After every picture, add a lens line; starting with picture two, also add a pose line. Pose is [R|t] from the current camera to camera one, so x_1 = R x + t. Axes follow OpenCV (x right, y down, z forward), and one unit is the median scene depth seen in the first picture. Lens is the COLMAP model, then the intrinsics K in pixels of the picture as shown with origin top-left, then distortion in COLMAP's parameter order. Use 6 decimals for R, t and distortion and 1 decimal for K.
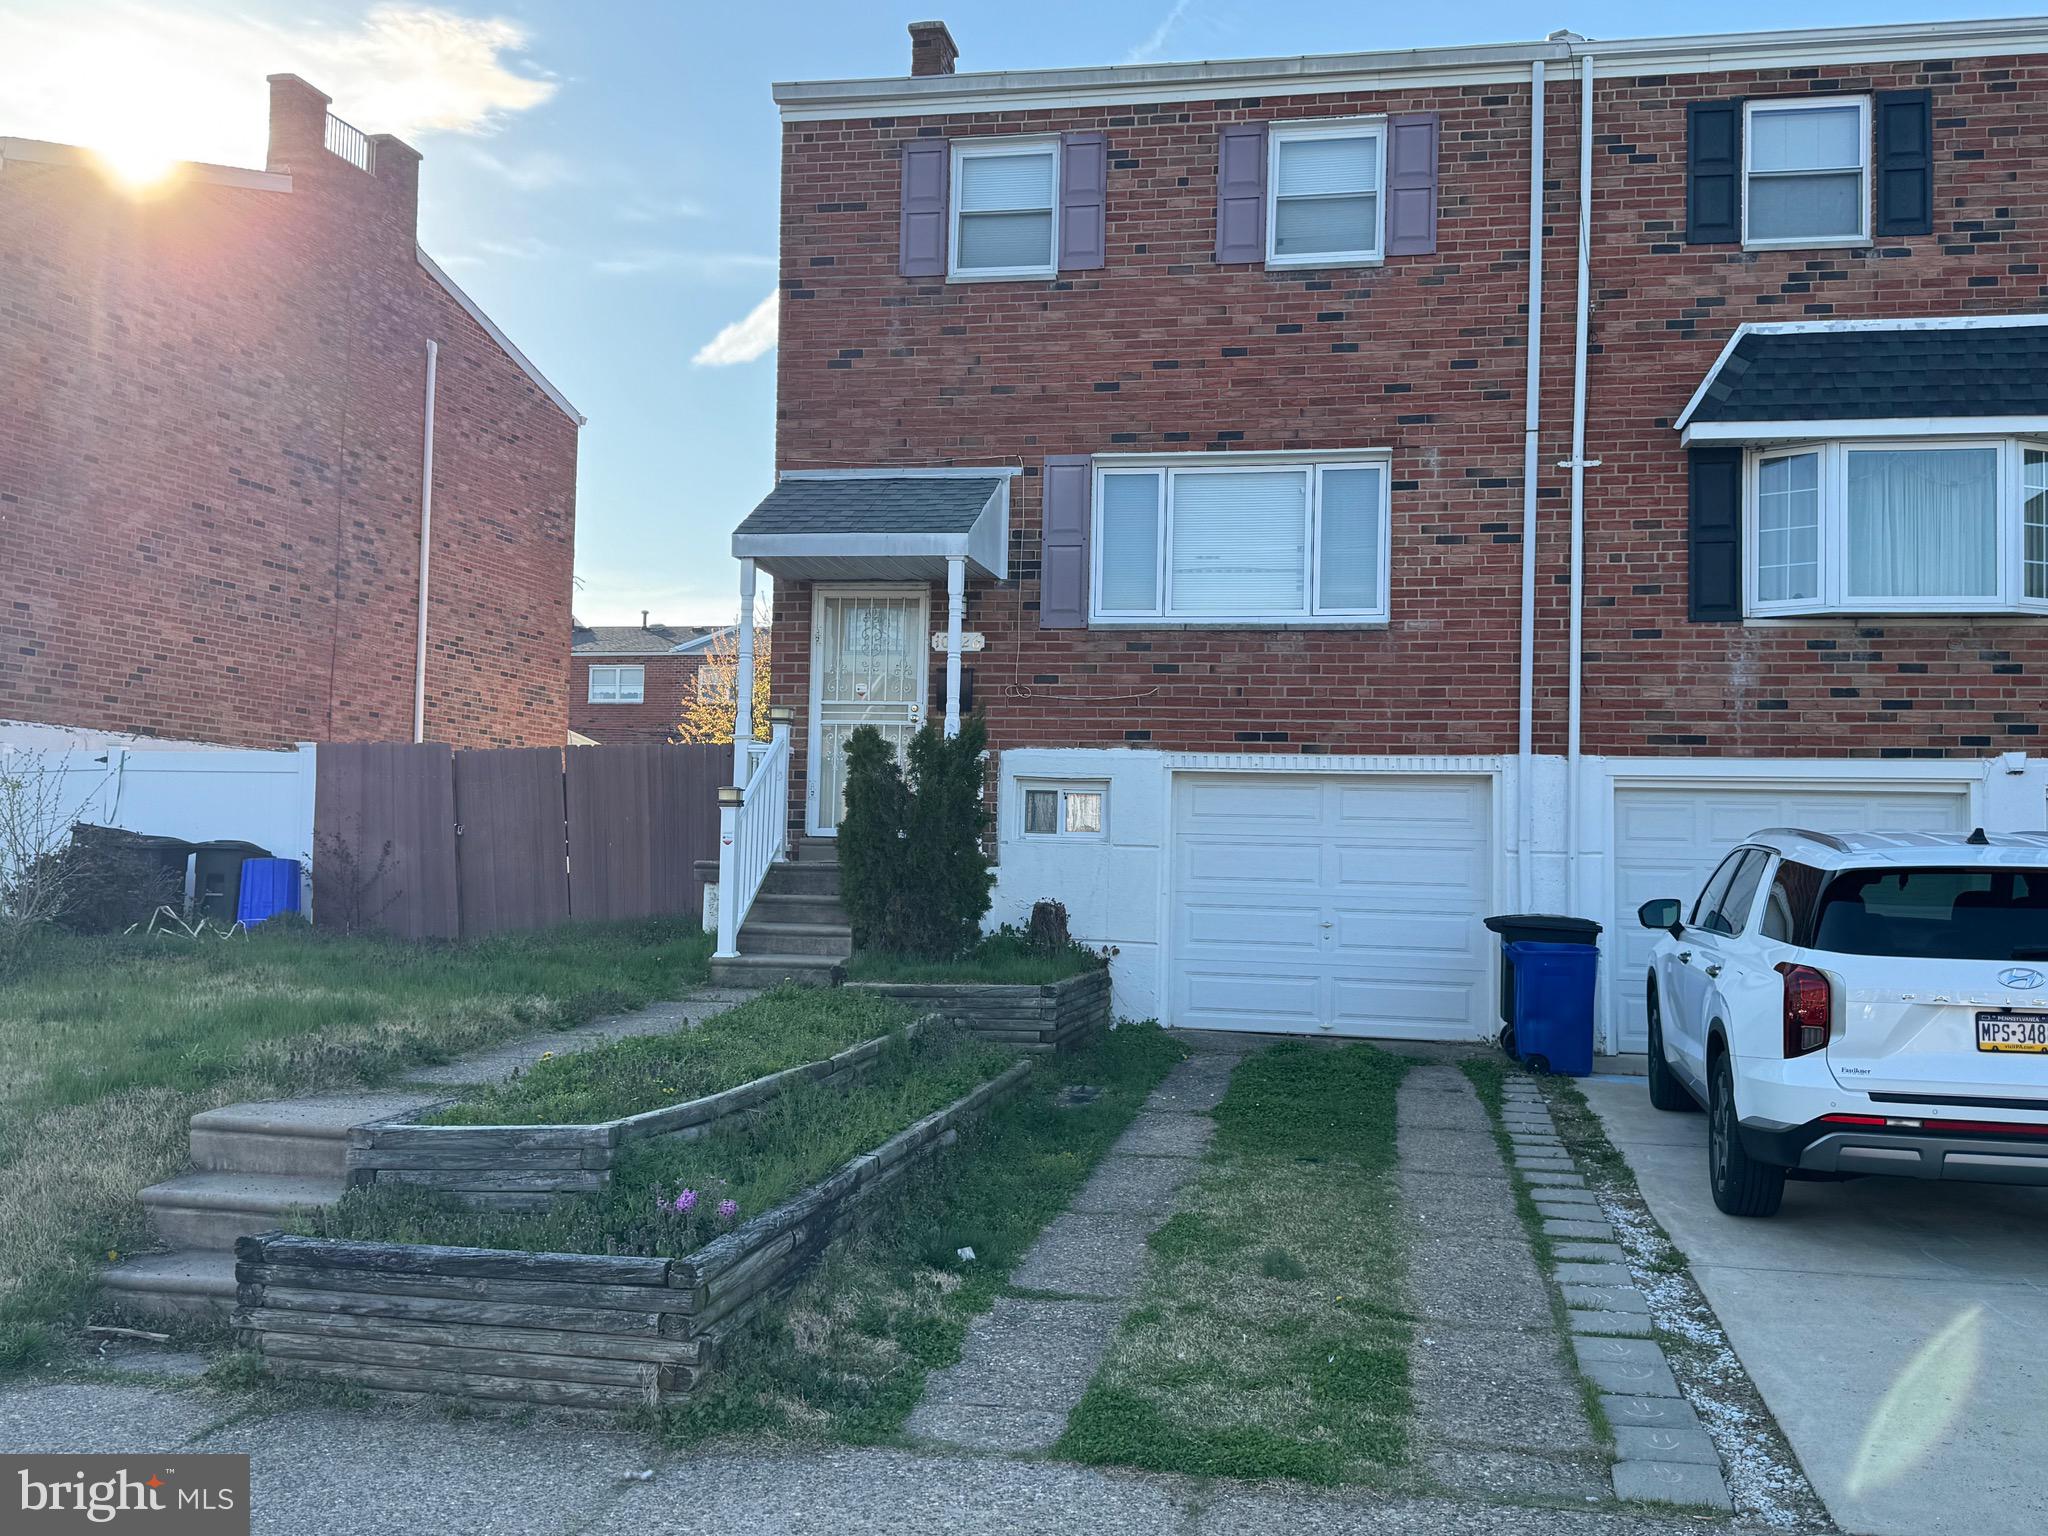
lens RADIAL K [[1861.9, 0, 1024.0], [0, 1861.9, 768.0], [0, 0, 1]] dist [0.088585, -0.130049]
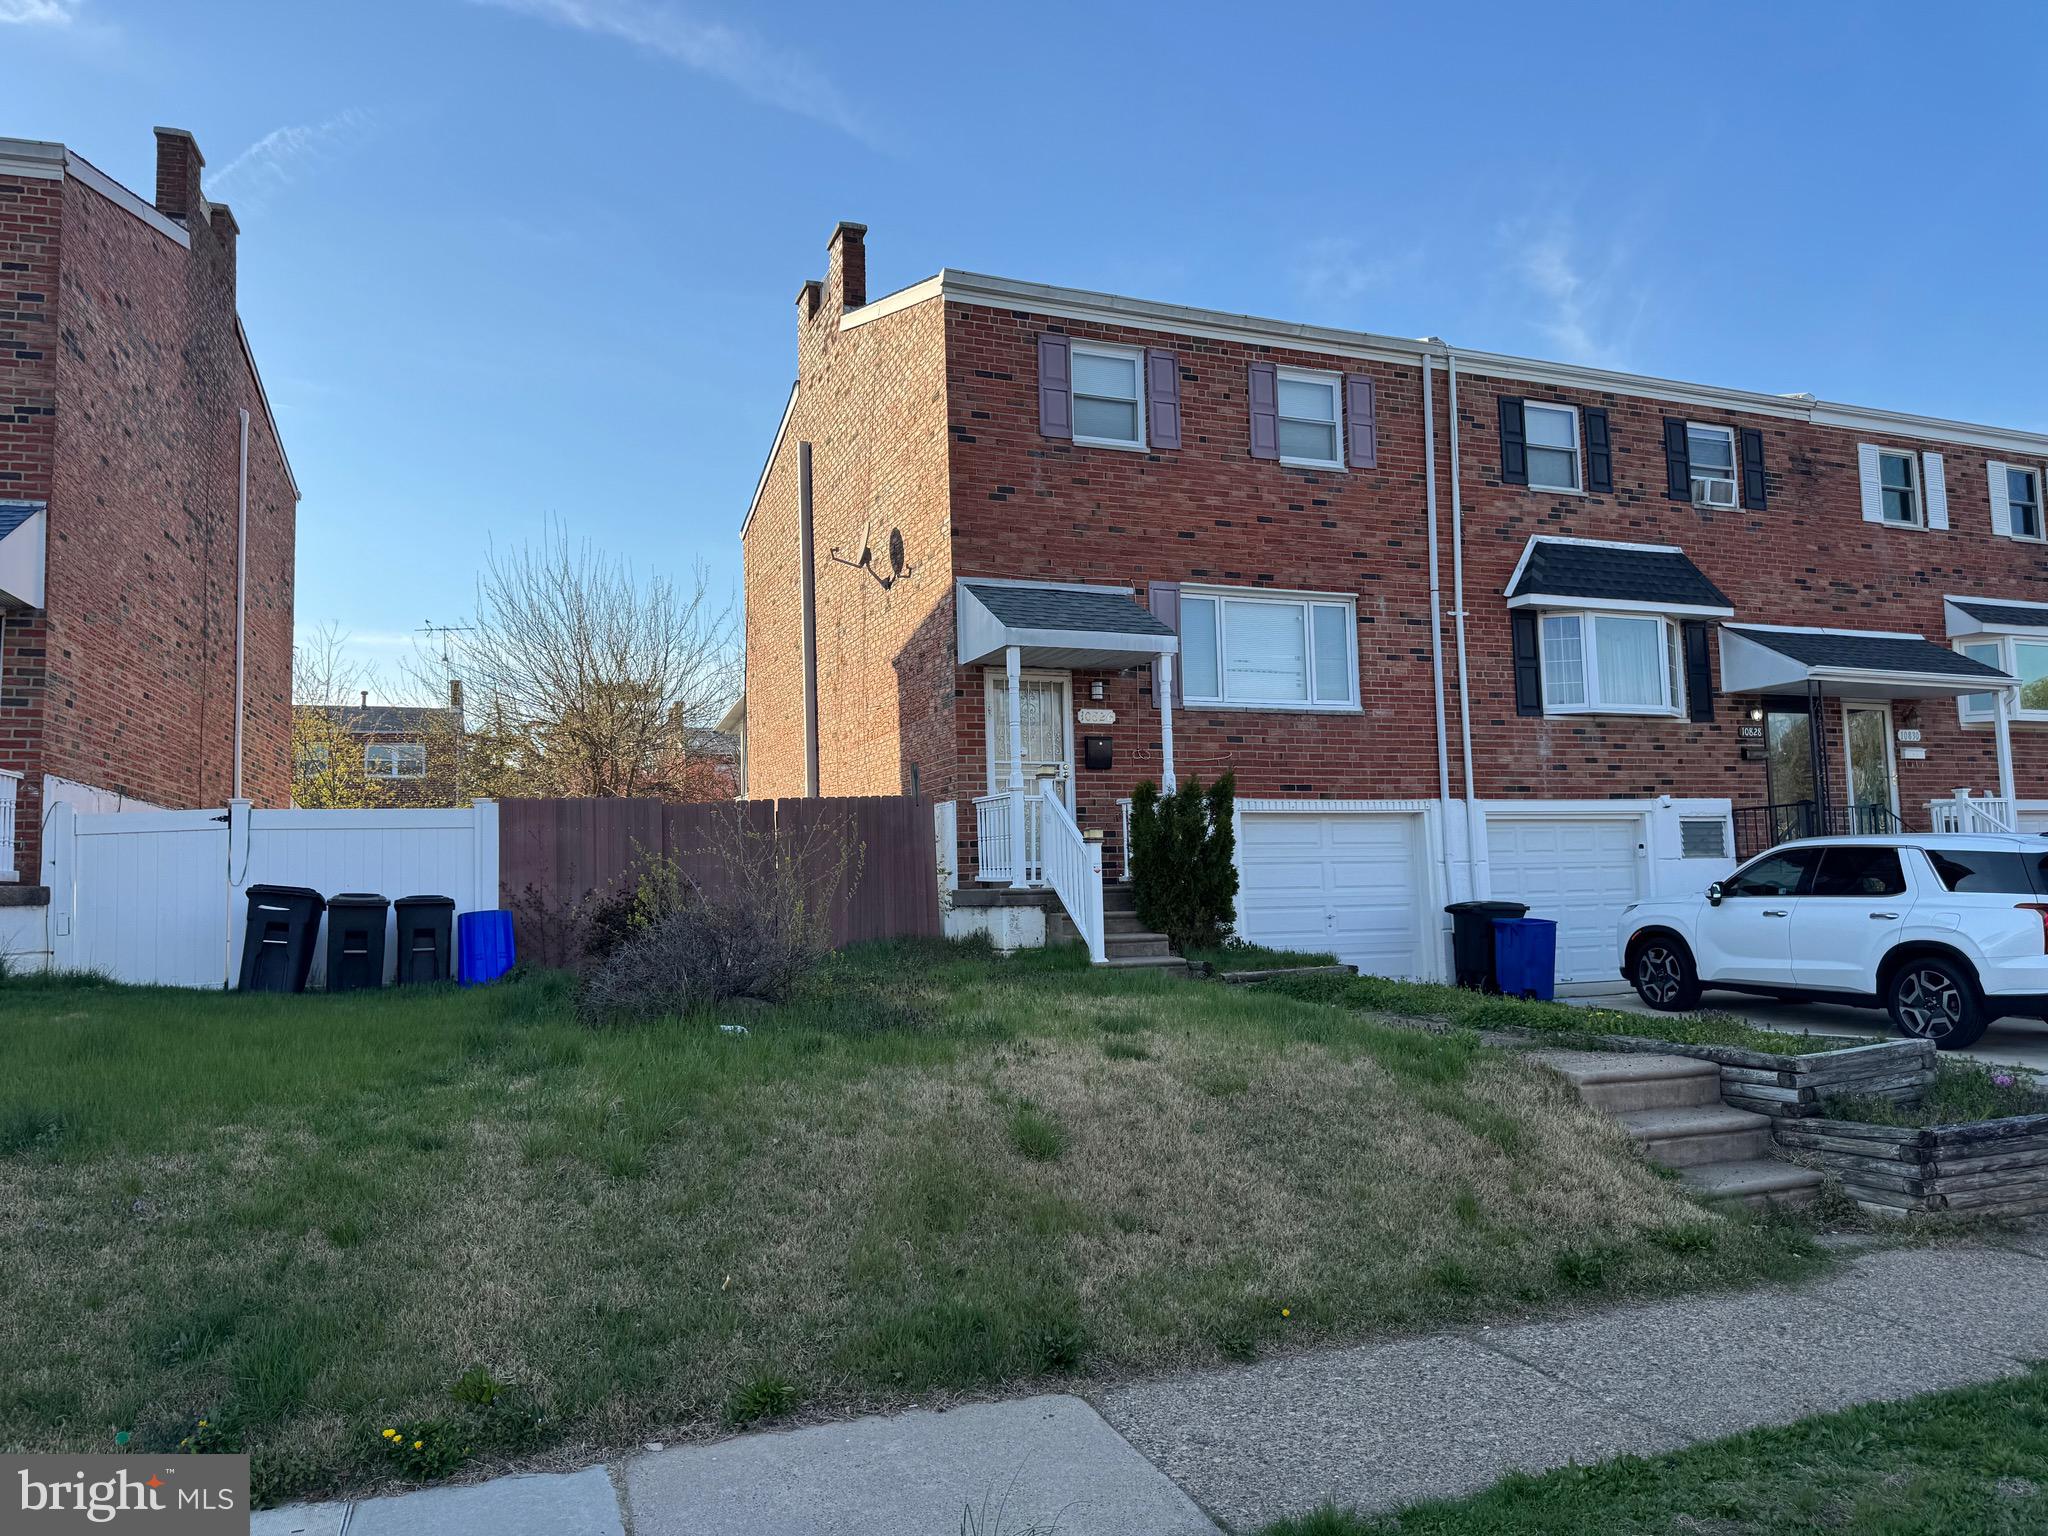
lens RADIAL K [[1435.8, 0, 1026.7], [0, 1435.8, 764.0], [0, 0, 1]] dist [0.107725, -0.143402]
pose [[0.837335, 0.006491, 0.546652, -0.657604], [0.016327, 0.999187, -0.036874, 0.002471], [-0.546447, 0.039801, 0.836548, 0.186641]]
